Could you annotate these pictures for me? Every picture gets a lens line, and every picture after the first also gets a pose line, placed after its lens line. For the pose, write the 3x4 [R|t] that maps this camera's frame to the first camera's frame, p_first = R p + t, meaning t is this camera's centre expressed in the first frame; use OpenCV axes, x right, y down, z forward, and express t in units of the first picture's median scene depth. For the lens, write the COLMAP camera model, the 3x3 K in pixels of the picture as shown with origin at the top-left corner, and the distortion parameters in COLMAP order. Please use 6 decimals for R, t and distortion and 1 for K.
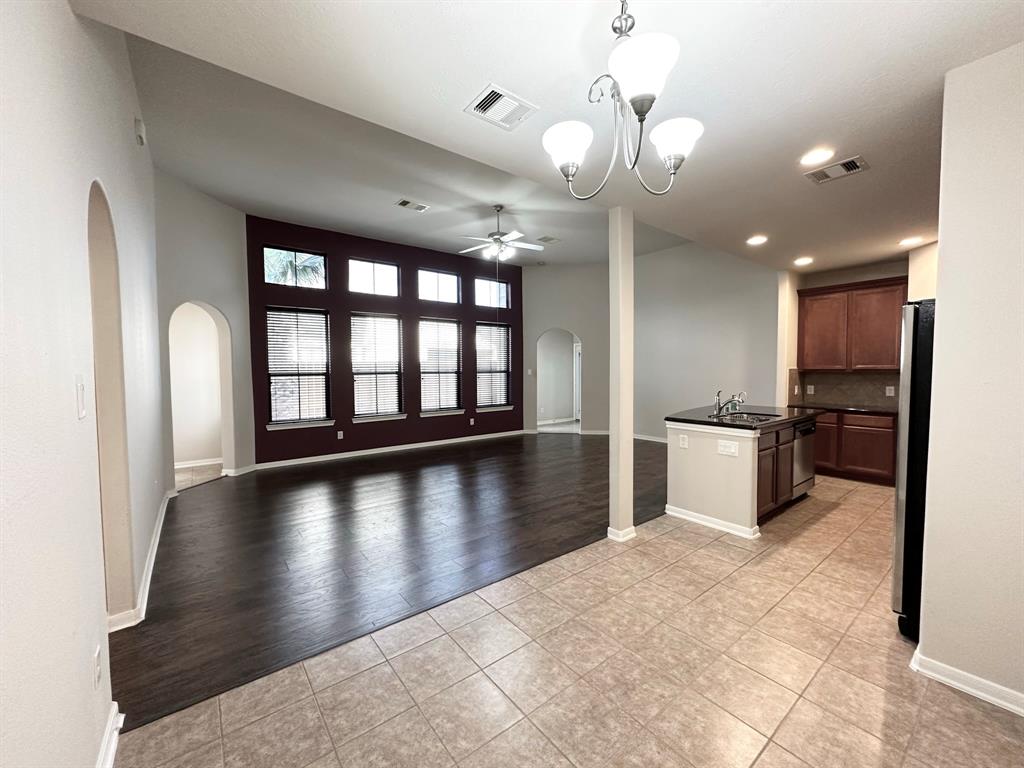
lens RADIAL K [[409.3, 0, 512.0], [0, 409.3, 384.0], [0, 0, 1]] dist [-0.001412, 0.000112]
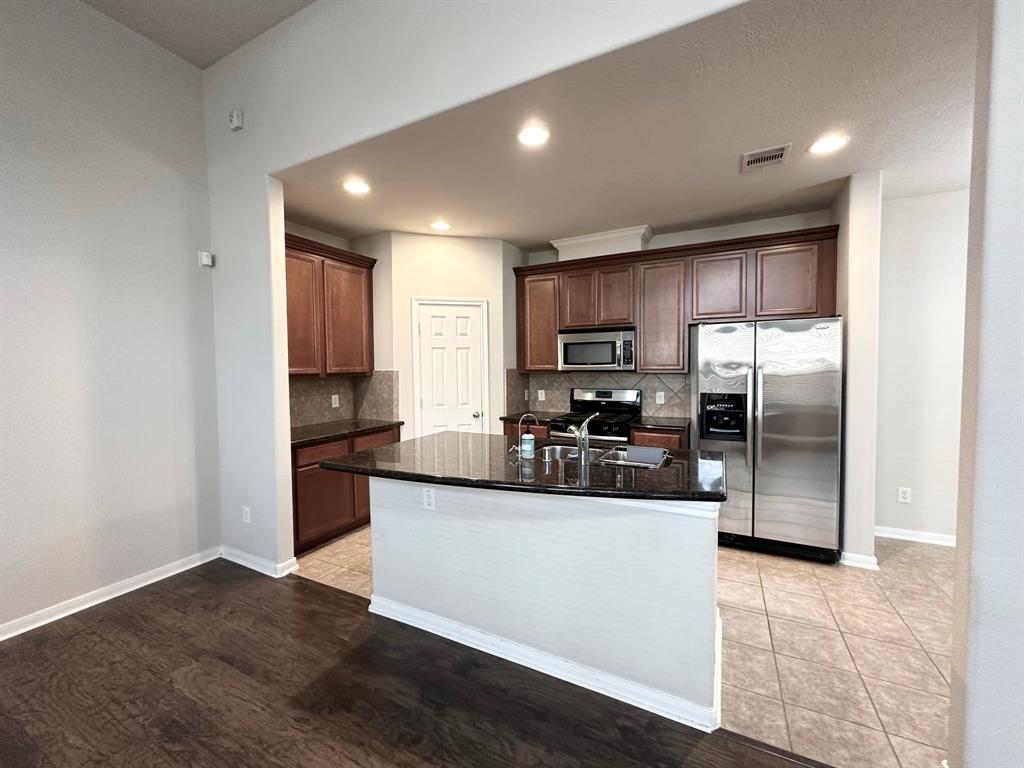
lens RADIAL K [[409.3, 0, 512.0], [0, 409.3, 384.0], [0, 0, 1]] dist [-0.001412, 0.000112]
pose [[-0.422398, -0.031372, 0.905867, 0.073635], [0.049173, 0.997136, 0.057461, -0.036697], [-0.905076, 0.068815, -0.419646, 0.887012]]
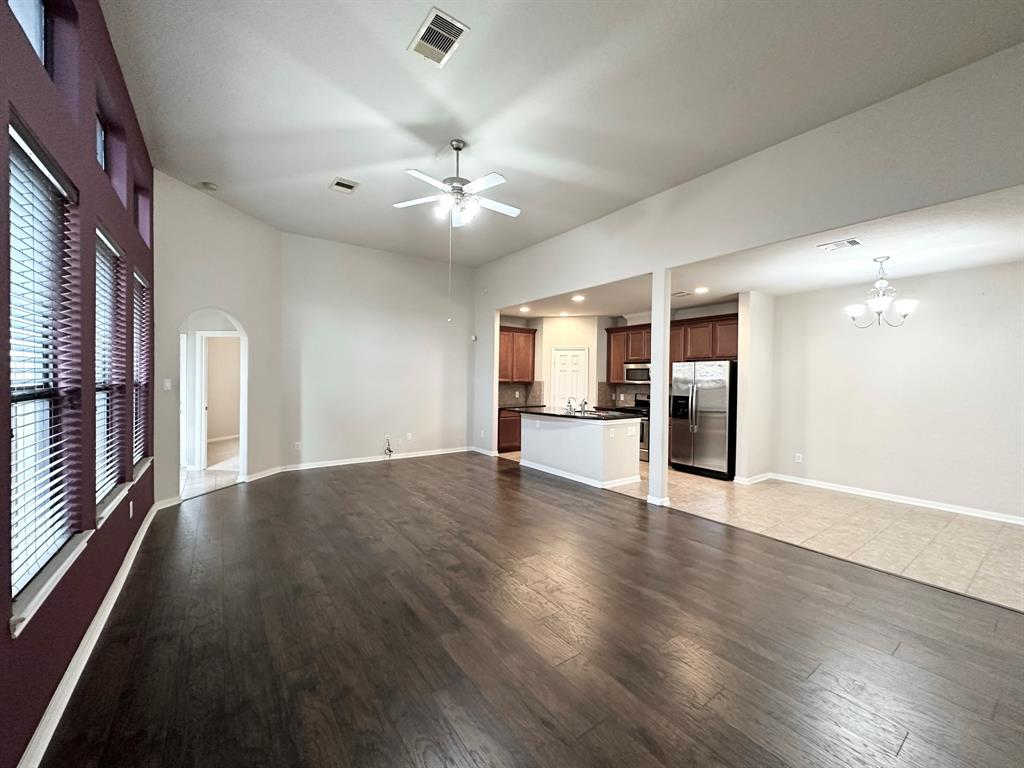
lens RADIAL K [[409.3, 0, 512.0], [0, 409.3, 384.0], [0, 0, 1]] dist [-0.001412, 0.000112]
pose [[0.039323, -0.007518, 0.999198, -0.660076], [0.028035, 0.999586, 0.006418, -0.032012], [-0.998833, 0.027760, 0.039518, 0.829396]]
